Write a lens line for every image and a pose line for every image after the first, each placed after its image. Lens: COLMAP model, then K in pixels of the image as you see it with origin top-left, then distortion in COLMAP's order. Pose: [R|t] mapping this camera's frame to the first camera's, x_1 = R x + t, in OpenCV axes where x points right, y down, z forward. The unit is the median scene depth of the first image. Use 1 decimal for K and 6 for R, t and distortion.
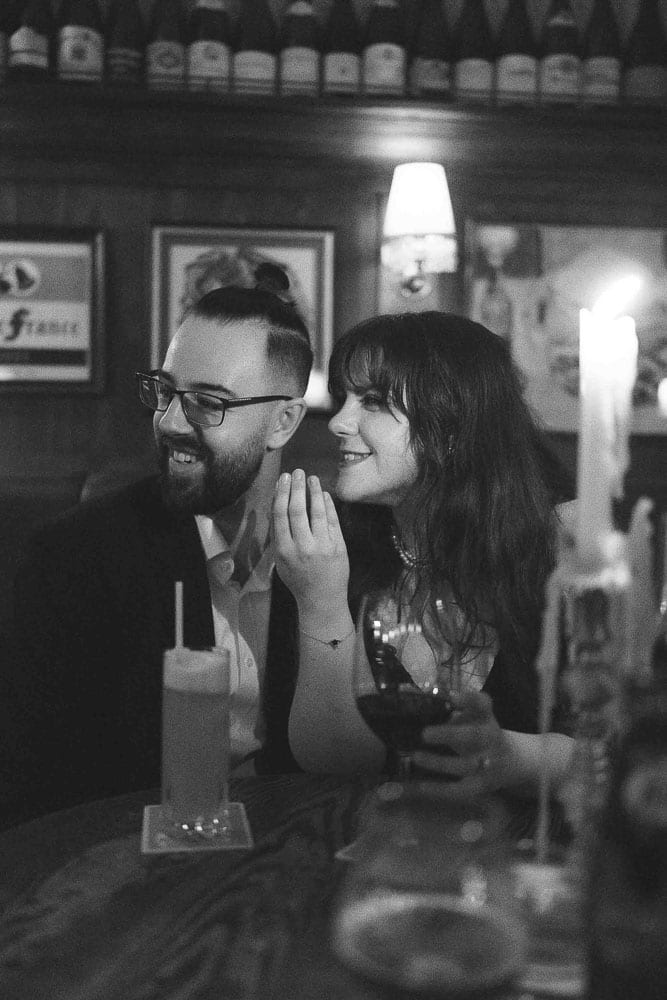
lens RADIAL K [[868.1, 0, 333.5], [0, 868.1, 500.0], [0, 0, 1]] dist [-0.007009, -0.013982]
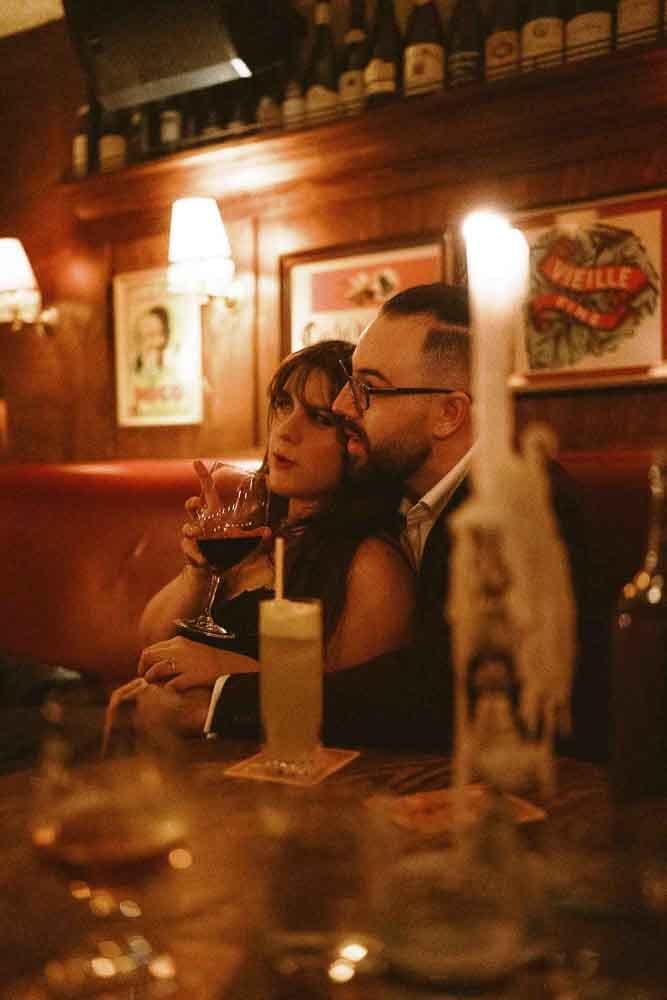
lens RADIAL K [[914.0, 0, 333.5], [0, 914.0, 500.0], [0, 0, 1]] dist [-0.004336, 0.007393]
pose [[0.807782, -0.004423, -0.589465, 0.280059], [0.011508, 0.999900, 0.008268, 0.009288], [0.589369, -0.013462, 0.807752, 0.009541]]
